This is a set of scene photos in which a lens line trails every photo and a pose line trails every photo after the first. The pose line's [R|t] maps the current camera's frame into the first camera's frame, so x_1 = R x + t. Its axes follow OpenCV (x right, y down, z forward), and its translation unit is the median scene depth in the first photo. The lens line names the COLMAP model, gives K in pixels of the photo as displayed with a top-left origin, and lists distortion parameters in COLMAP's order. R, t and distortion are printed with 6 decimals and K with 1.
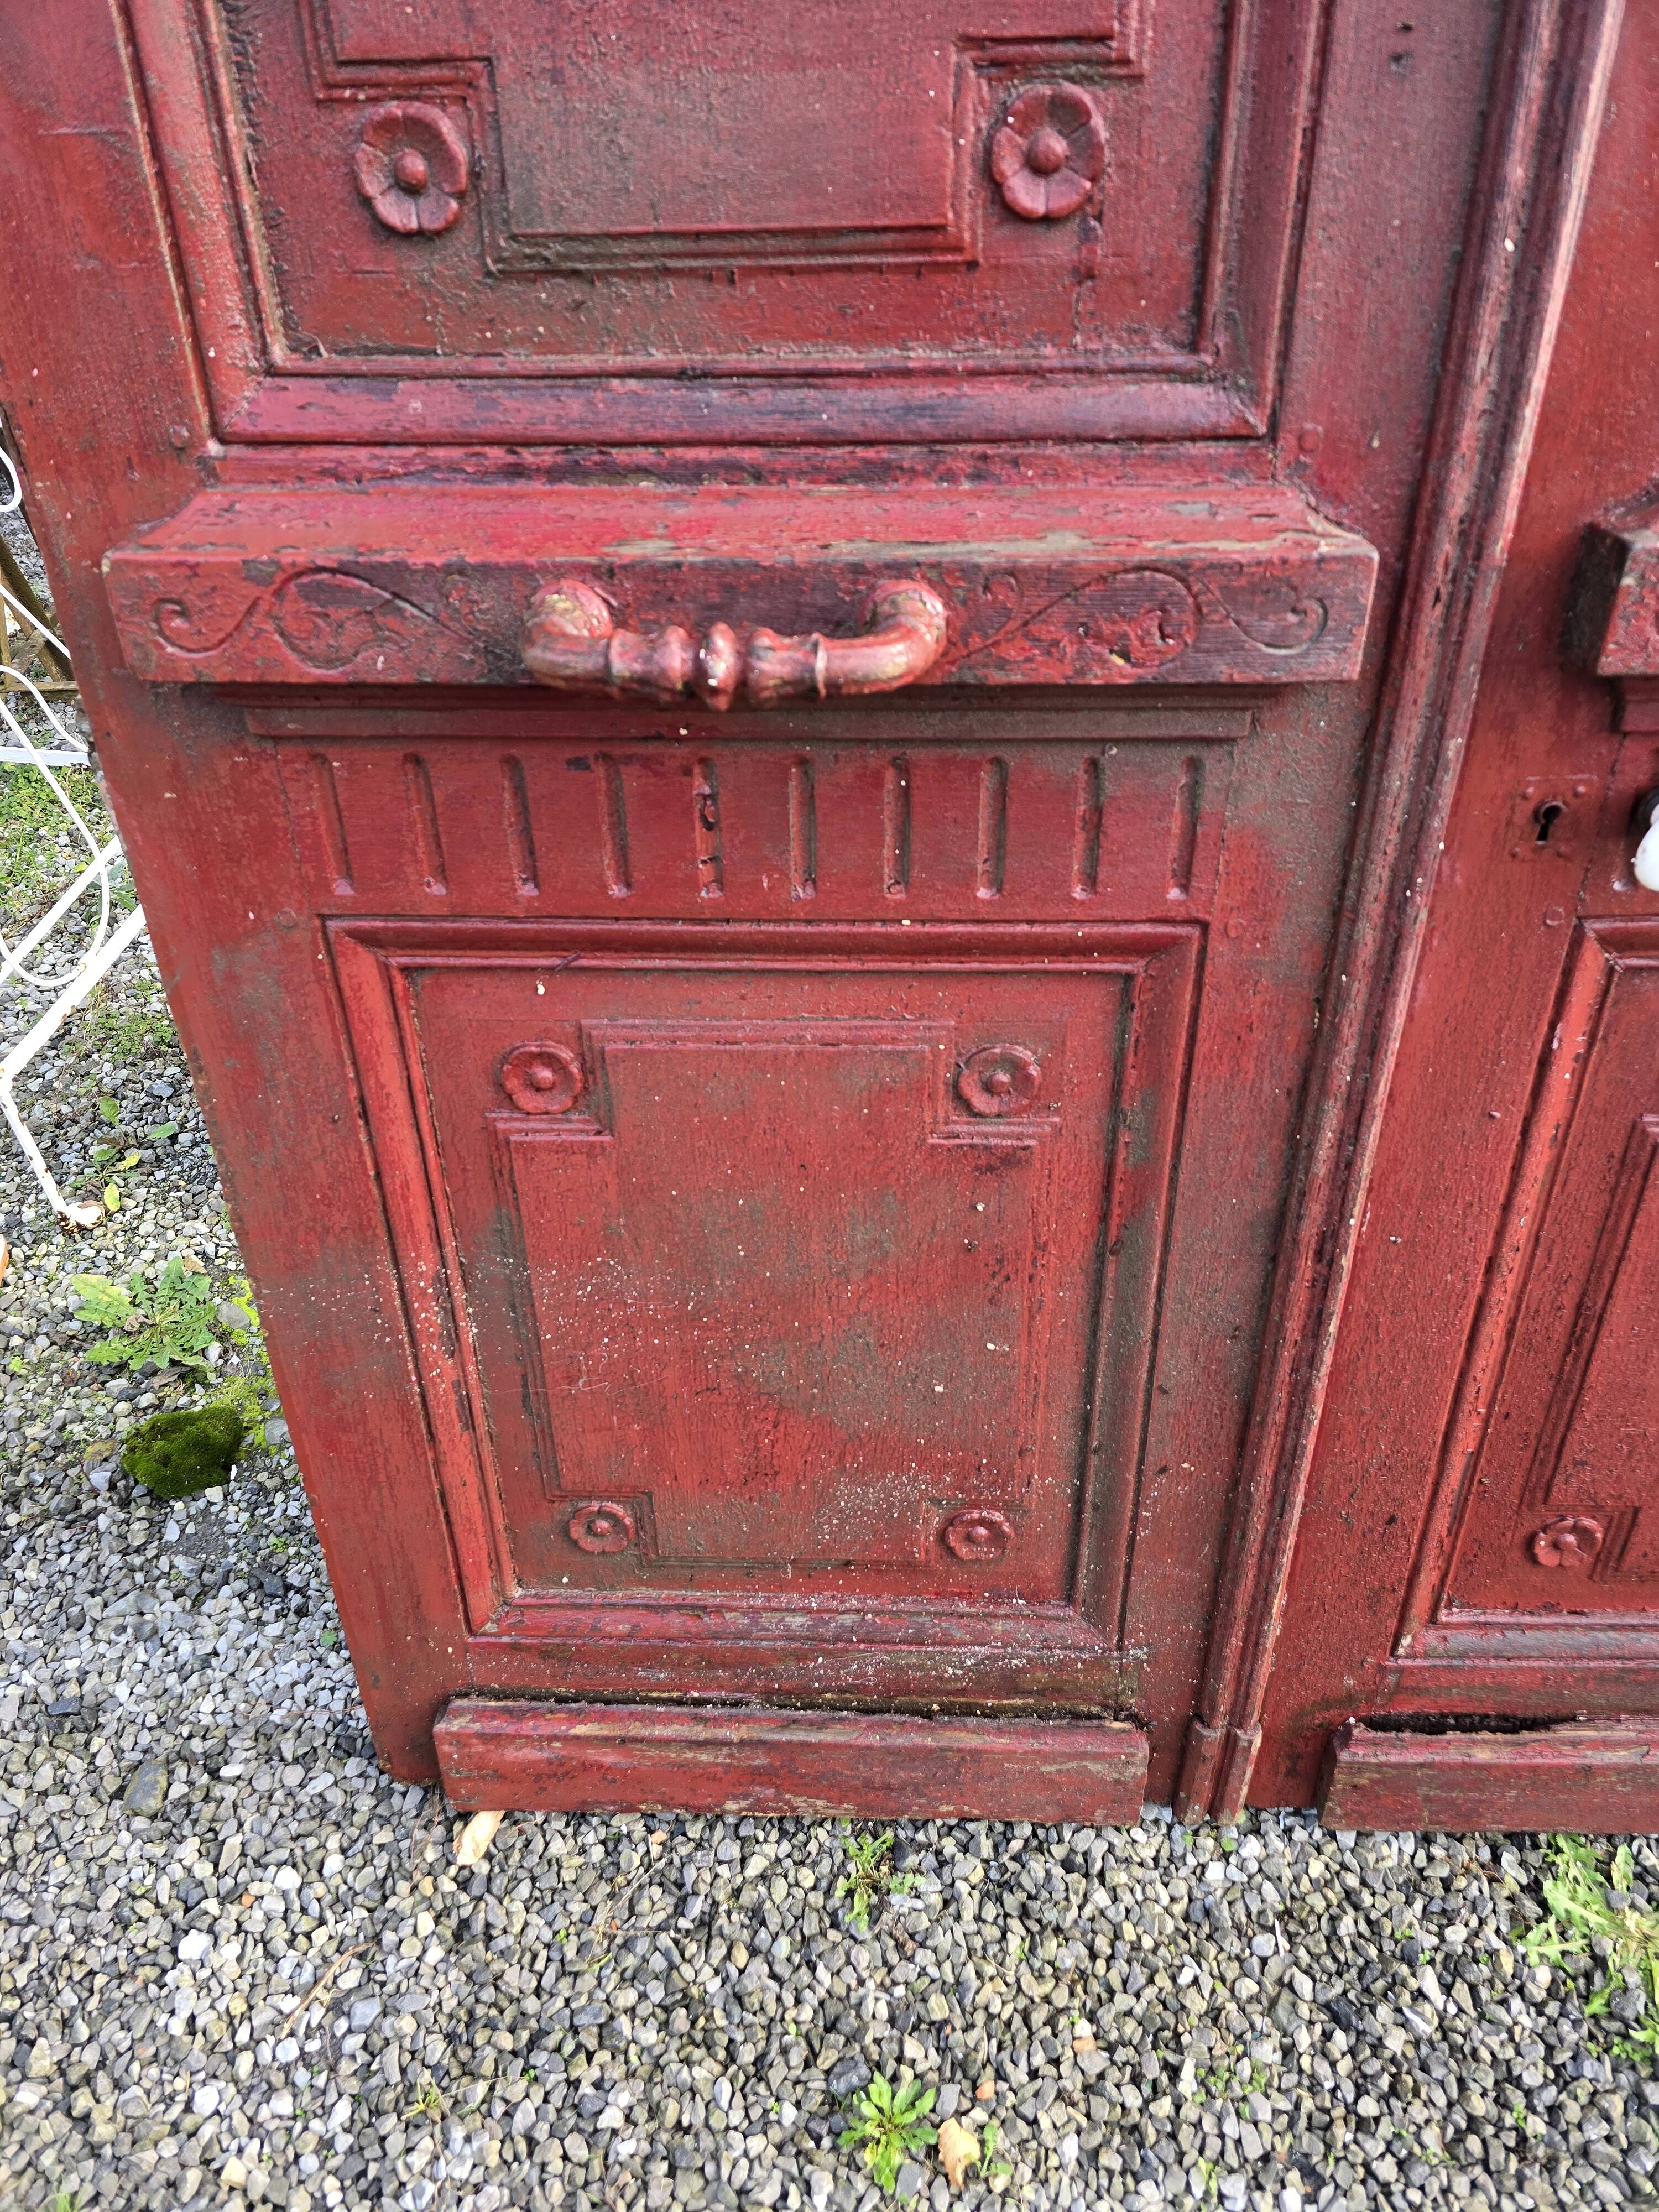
lens RADIAL K [[1483.8, 0, 844.7], [0, 1483.8, 1109.5], [0, 0, 1]] dist [0.069310, -0.063659]
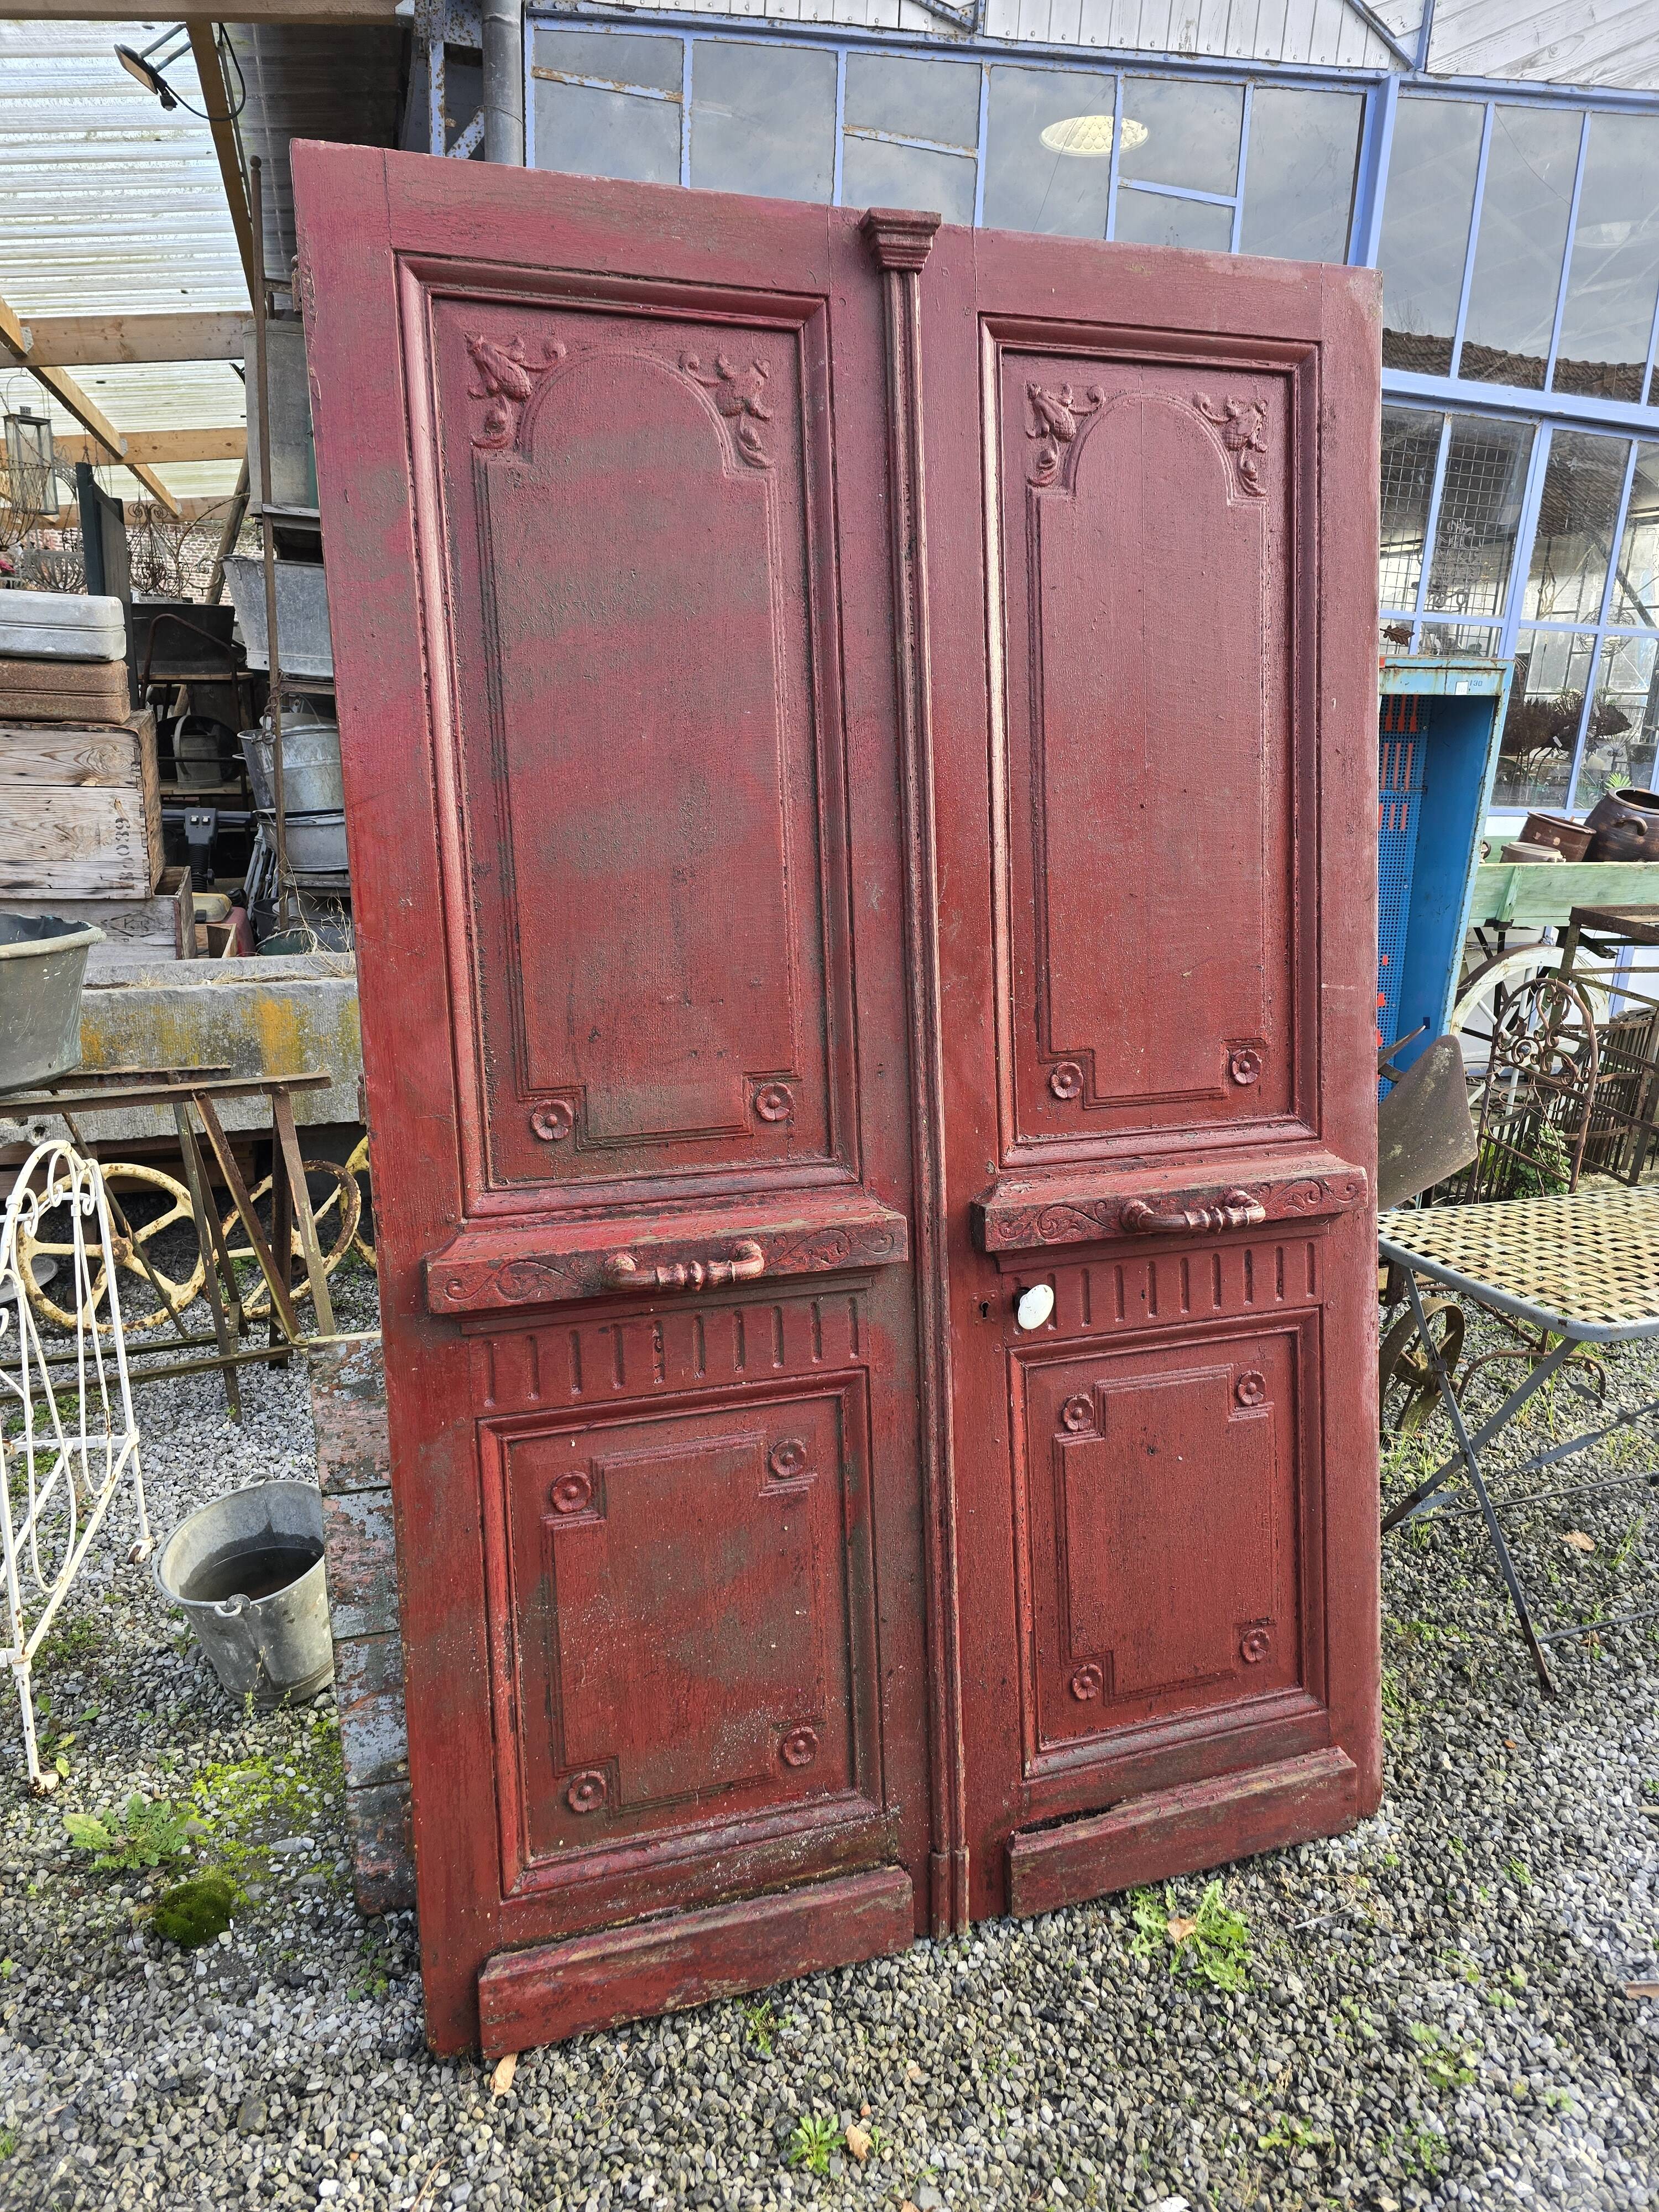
lens RADIAL K [[1483.8, 0, 842.0], [0, 1483.8, 1085.2], [0, 0, 1]] dist [0.069310, -0.063659]
pose [[0.938915, -0.056005, 0.339561, -0.418415], [0.200559, 0.890848, -0.407635, 0.314448], [-0.279667, 0.450837, 0.847663, -0.871301]]
